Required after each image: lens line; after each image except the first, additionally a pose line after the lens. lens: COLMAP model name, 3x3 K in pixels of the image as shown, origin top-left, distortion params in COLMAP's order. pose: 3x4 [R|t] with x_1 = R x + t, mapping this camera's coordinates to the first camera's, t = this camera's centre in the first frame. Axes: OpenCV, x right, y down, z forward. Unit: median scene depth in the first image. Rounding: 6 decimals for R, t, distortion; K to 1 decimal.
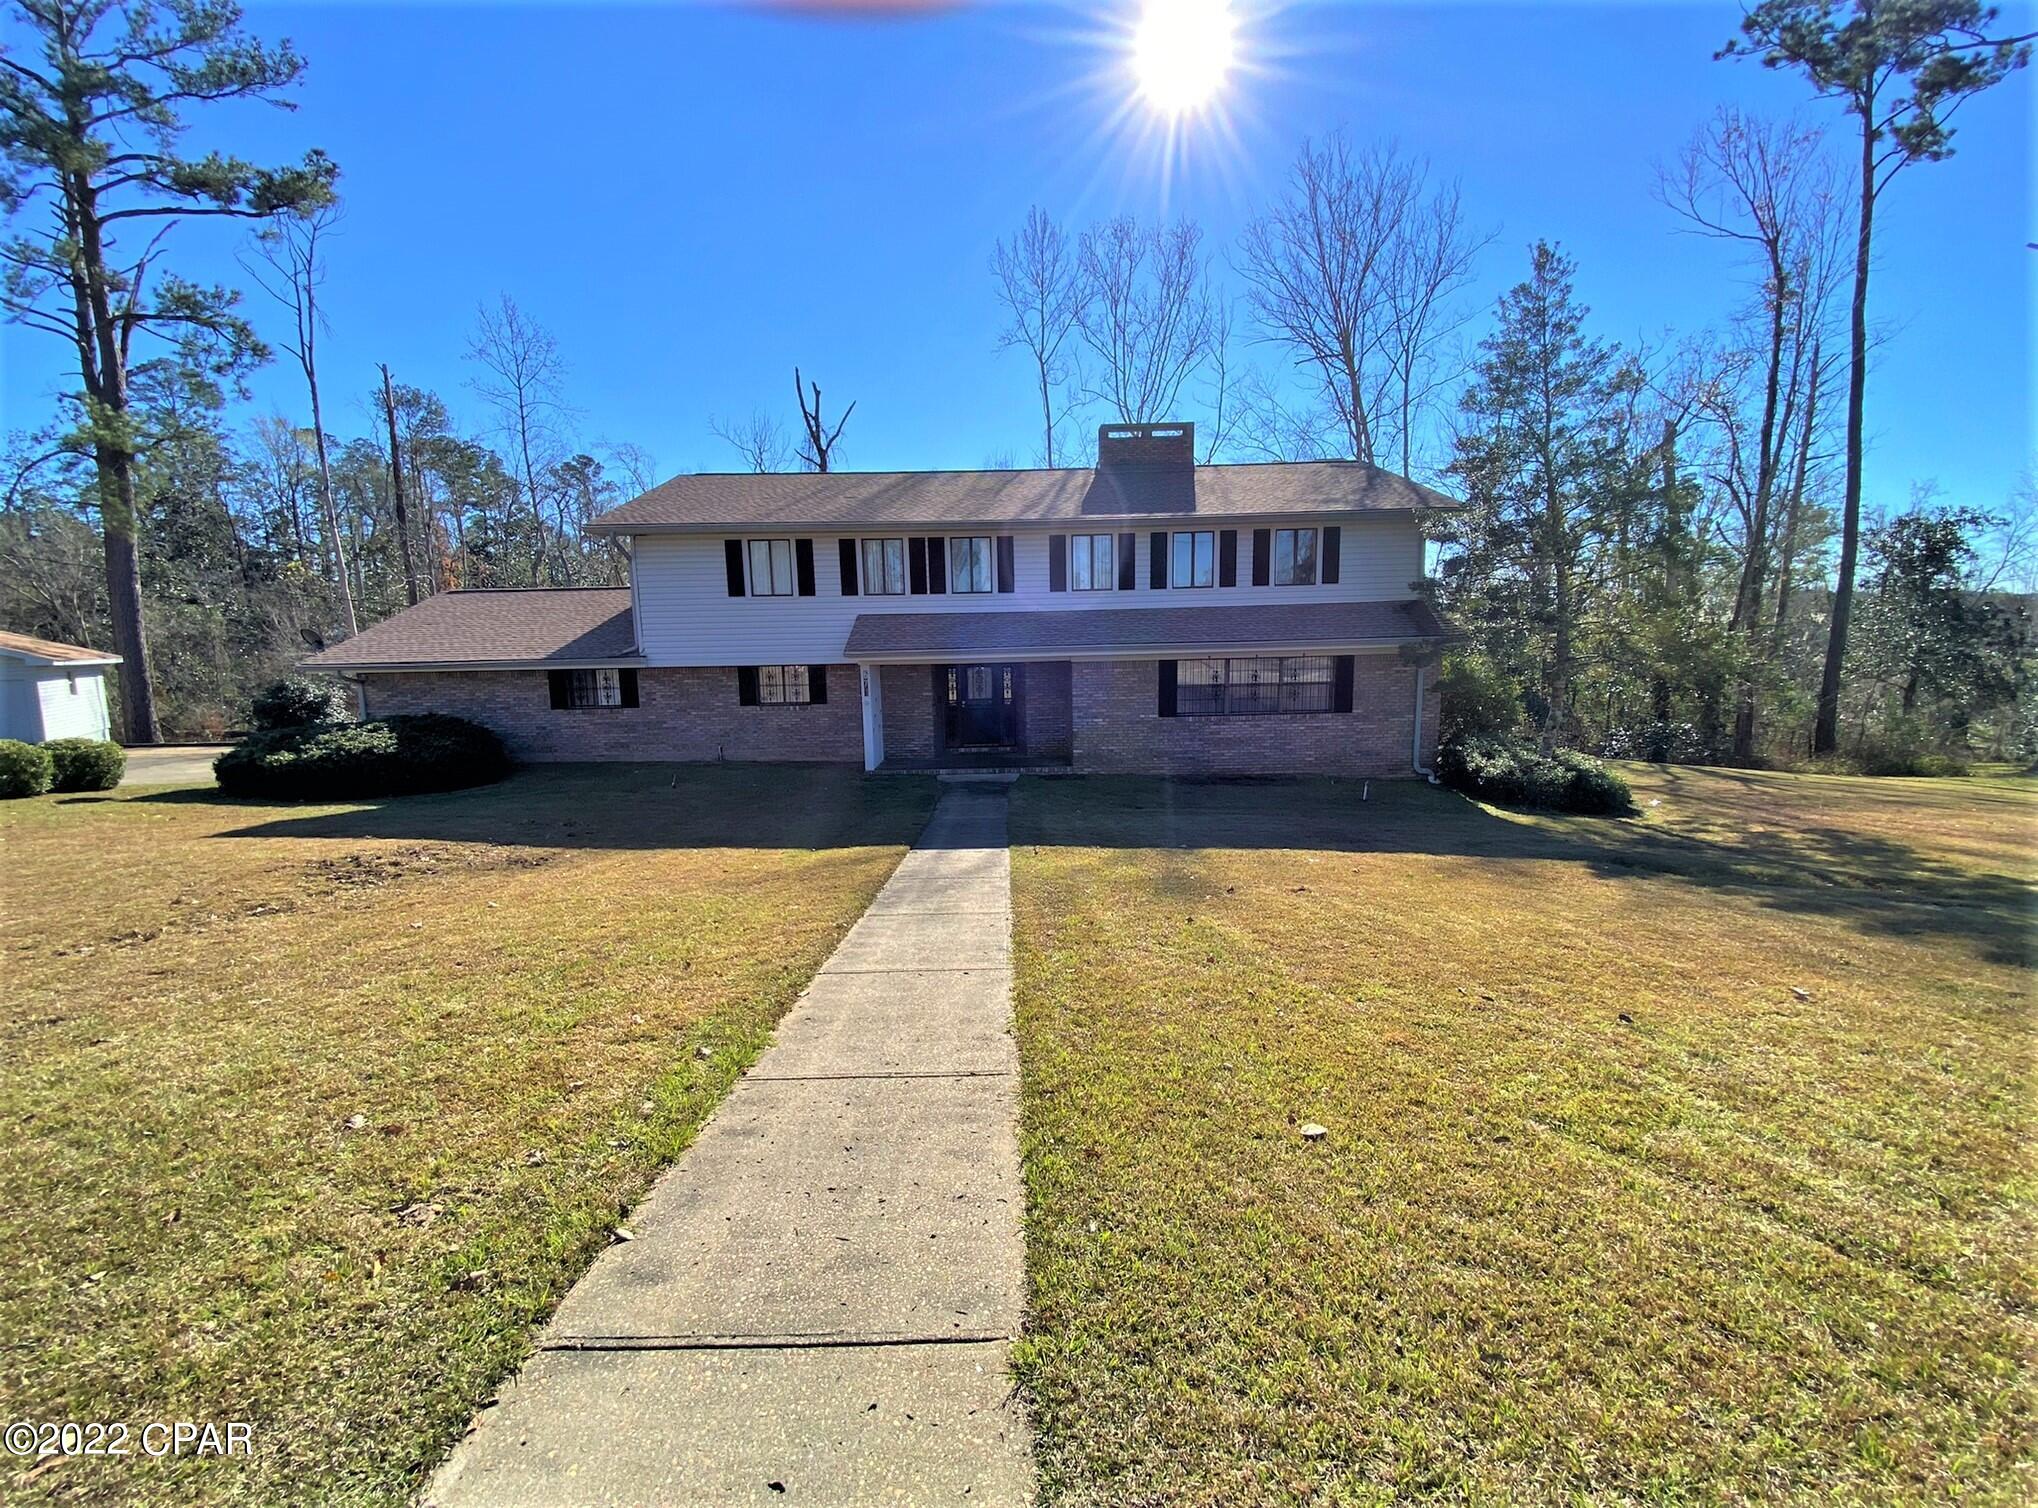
lens RADIAL K [[884.5, 0, 1019.0], [0, 884.5, 754.0], [0, 0, 1]] dist [-0.001967, -0.000824]
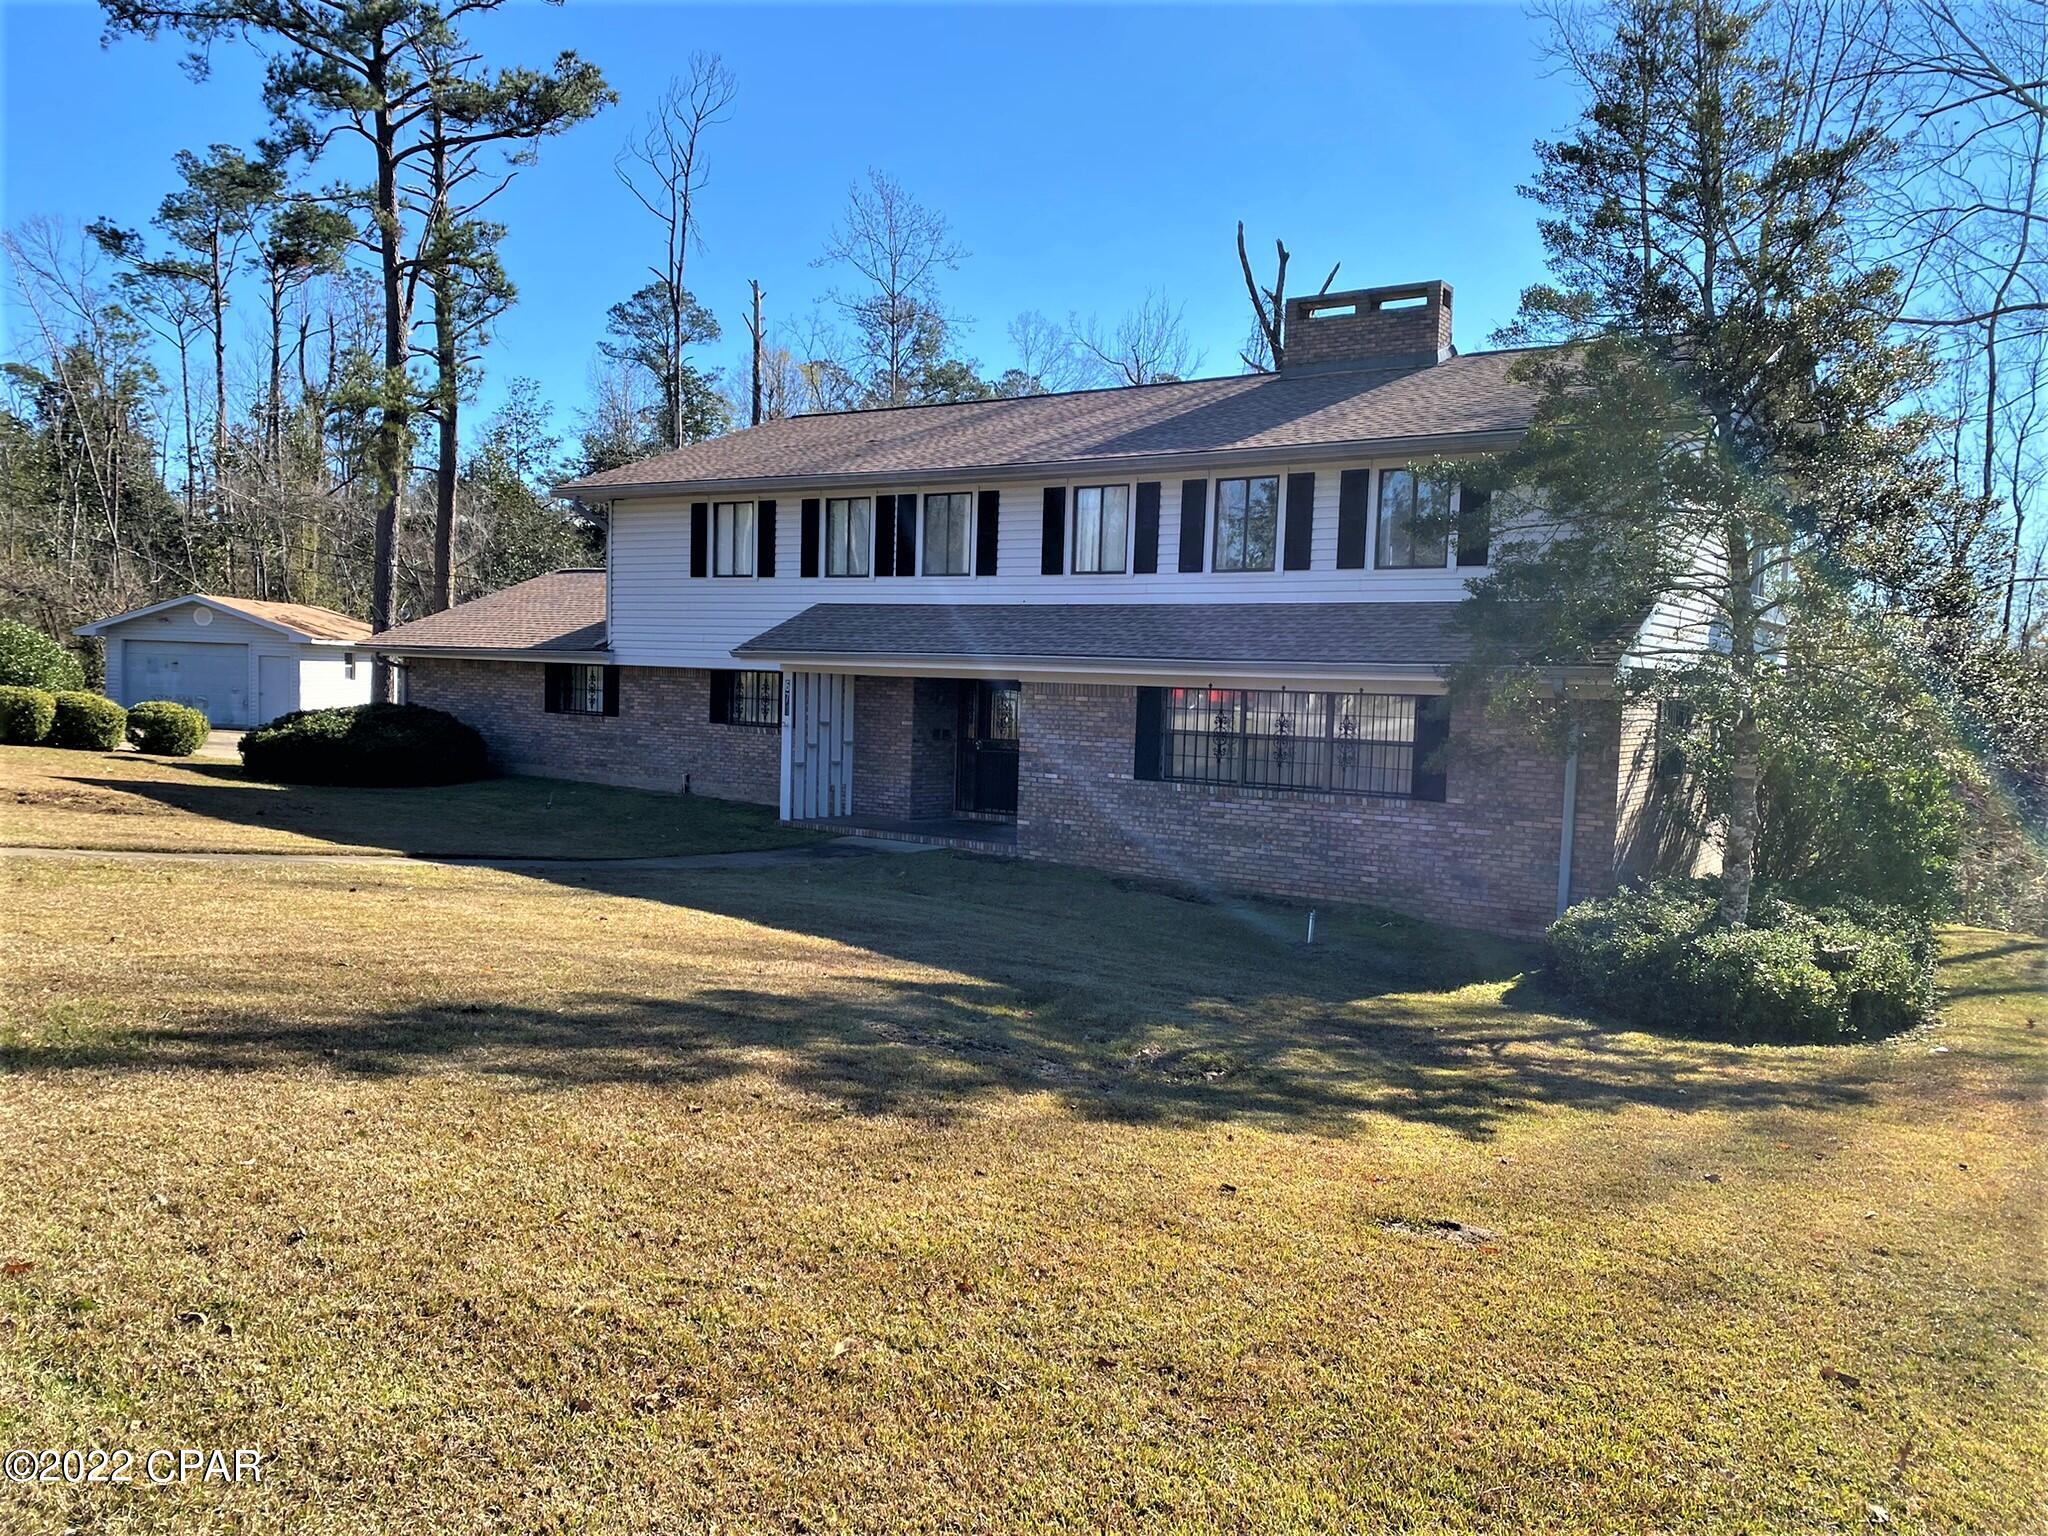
lens RADIAL K [[1597.4, 0, 1024.0], [0, 1597.4, 768.0], [0, 0, 1]] dist [0.081531, 0.002511]
pose [[0.813248, 0.079736, -0.576428, 0.709547], [-0.119427, 0.992352, -0.031223, -0.006194], [0.569530, 0.094233, 0.816551, 0.054401]]
